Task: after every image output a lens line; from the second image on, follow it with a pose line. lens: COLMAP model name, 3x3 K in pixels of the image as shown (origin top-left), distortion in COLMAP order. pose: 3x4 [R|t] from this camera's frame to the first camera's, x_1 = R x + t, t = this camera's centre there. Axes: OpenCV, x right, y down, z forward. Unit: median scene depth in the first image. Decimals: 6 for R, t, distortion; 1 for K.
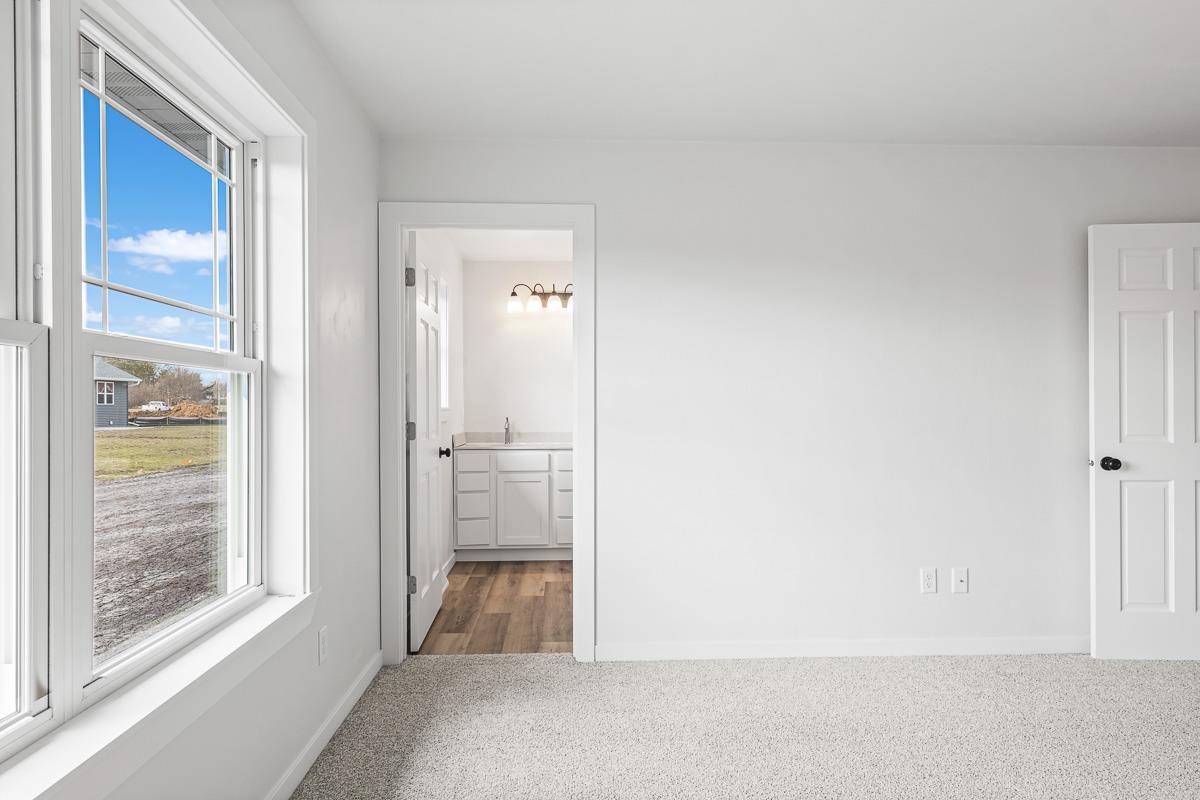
lens RADIAL K [[705.7, 0, 600.0], [0, 705.7, 400.0], [0, 0, 1]] dist [0.007303, 0.000965]
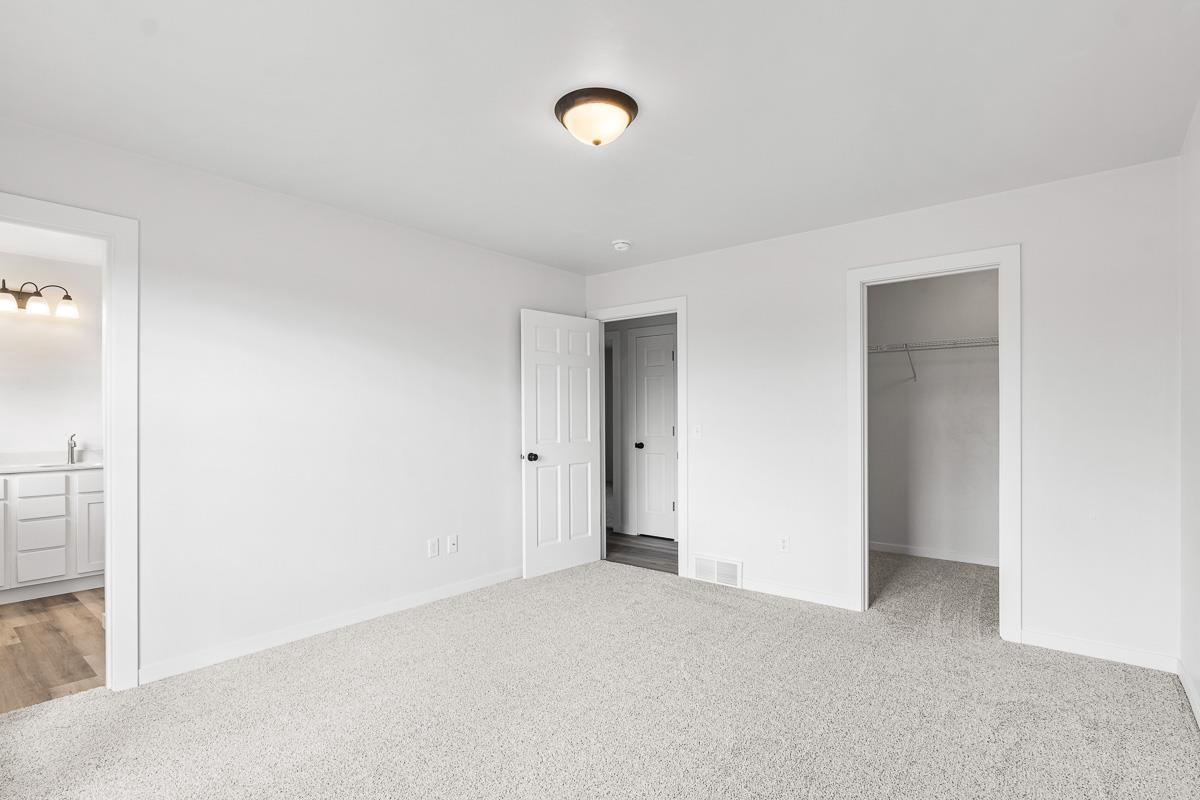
lens RADIAL K [[582.4, 0, 599.9], [0, 582.4, 414.7], [0, 0, 1]] dist [0.000953, 0.000828]
pose [[0.664773, 0.008428, 0.746998, -0.177394], [-0.003763, 0.999961, -0.007933, 0.002527], [-0.747036, 0.002463, 0.664779, -0.004144]]
